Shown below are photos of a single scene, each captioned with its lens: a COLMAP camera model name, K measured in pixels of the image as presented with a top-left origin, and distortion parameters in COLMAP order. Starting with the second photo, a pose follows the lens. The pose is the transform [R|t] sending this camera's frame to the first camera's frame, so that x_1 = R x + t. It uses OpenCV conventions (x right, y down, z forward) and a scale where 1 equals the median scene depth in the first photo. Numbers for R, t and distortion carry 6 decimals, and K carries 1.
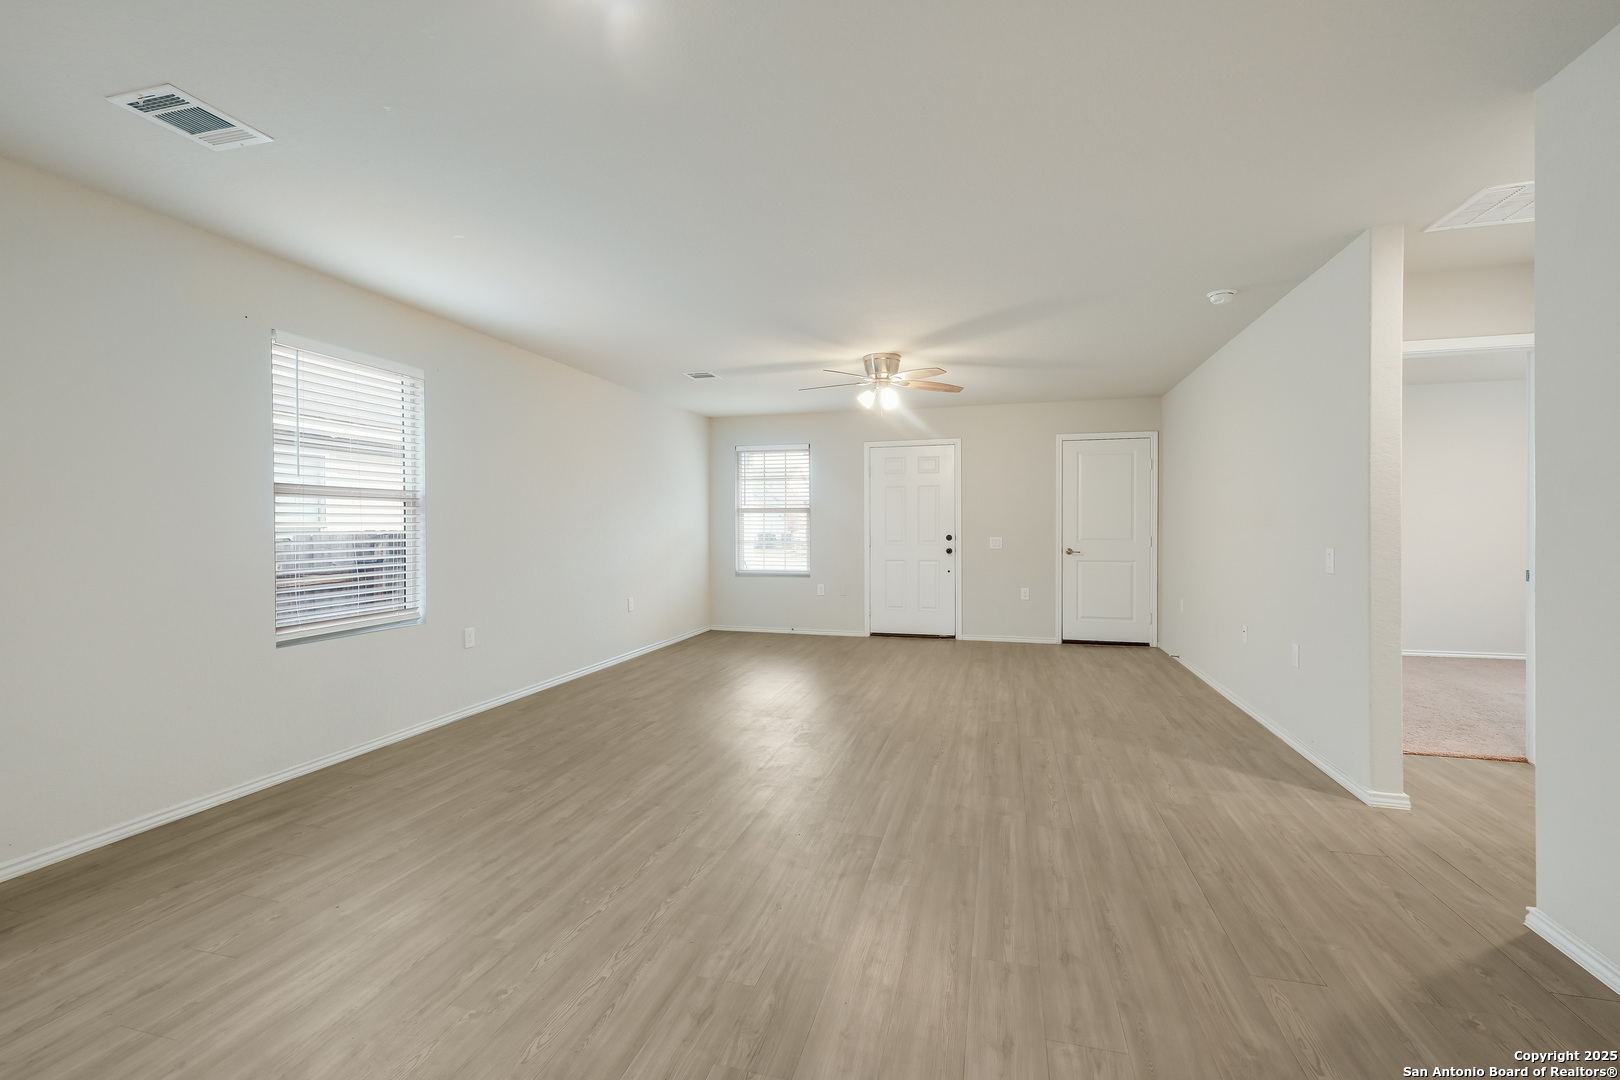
lens RADIAL K [[700.9, 0, 804.8], [0, 700.9, 538.5], [0, 0, 1]] dist [-0.002945, -0.000382]
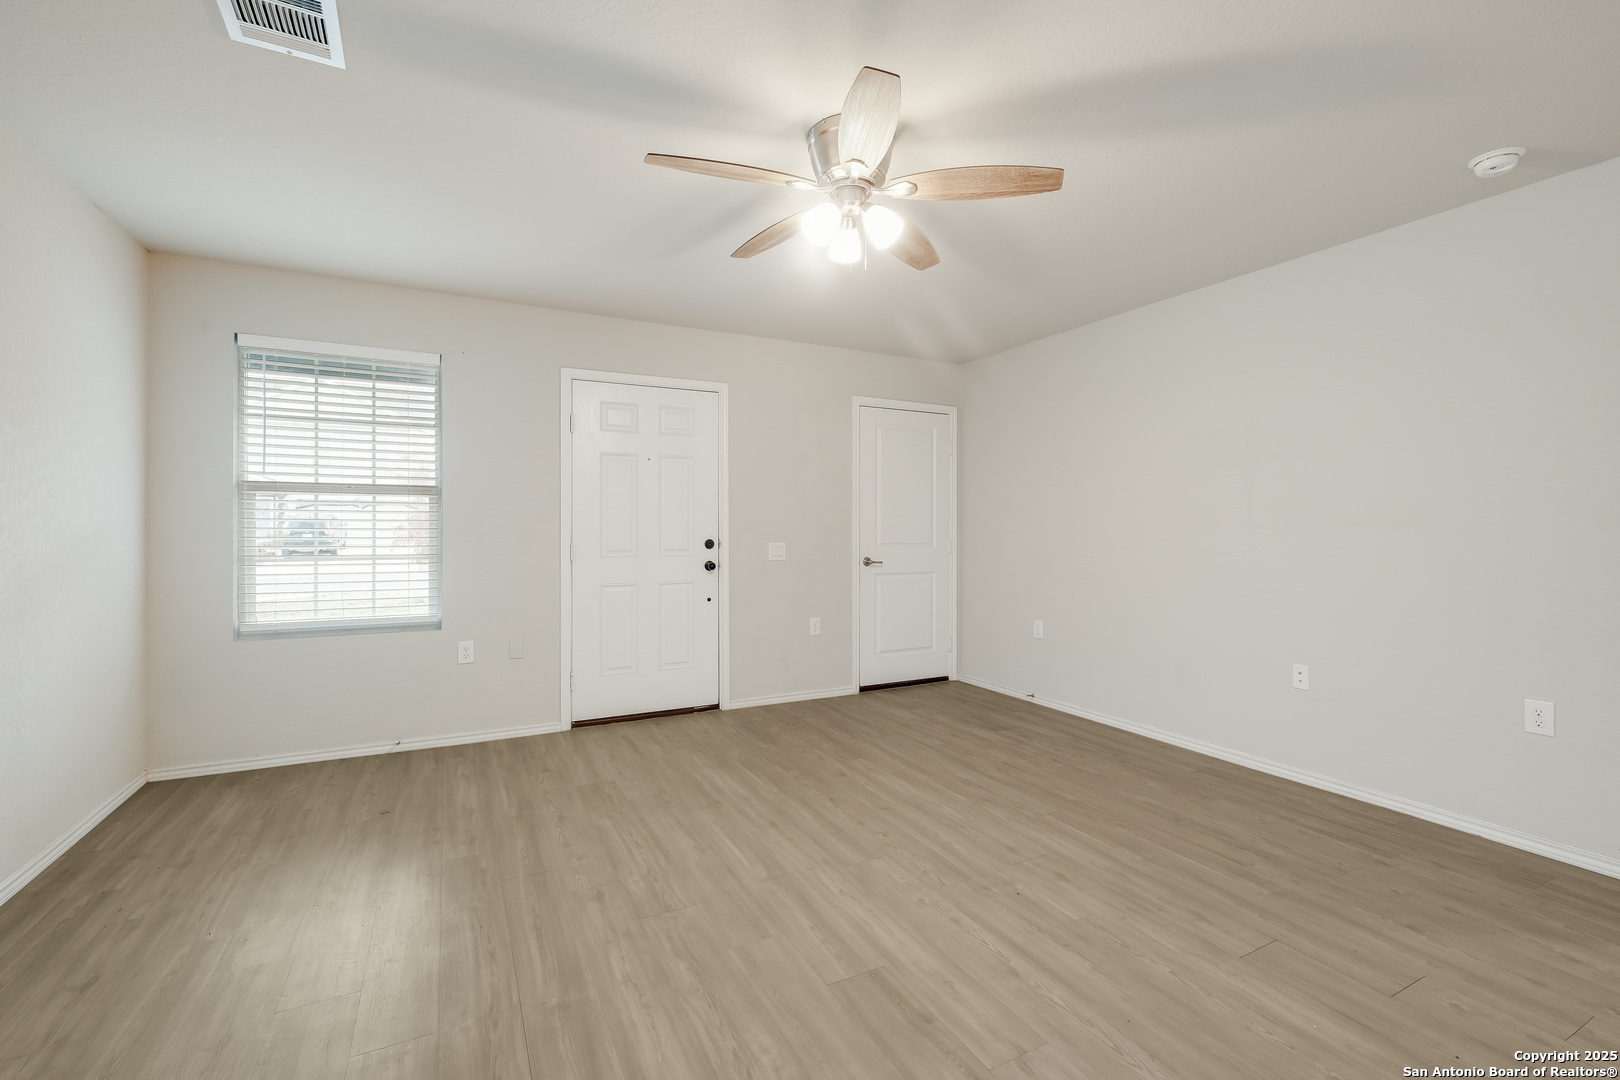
lens RADIAL K [[700.9, 0, 806.6], [0, 700.9, 530.4], [0, 0, 1]] dist [-0.002945, -0.000382]
pose [[0.732478, 0.000117, 0.680791, -0.265901], [0.006554, 0.999952, -0.007224, -0.014726], [-0.680760, 0.009754, 0.732442, 0.907300]]
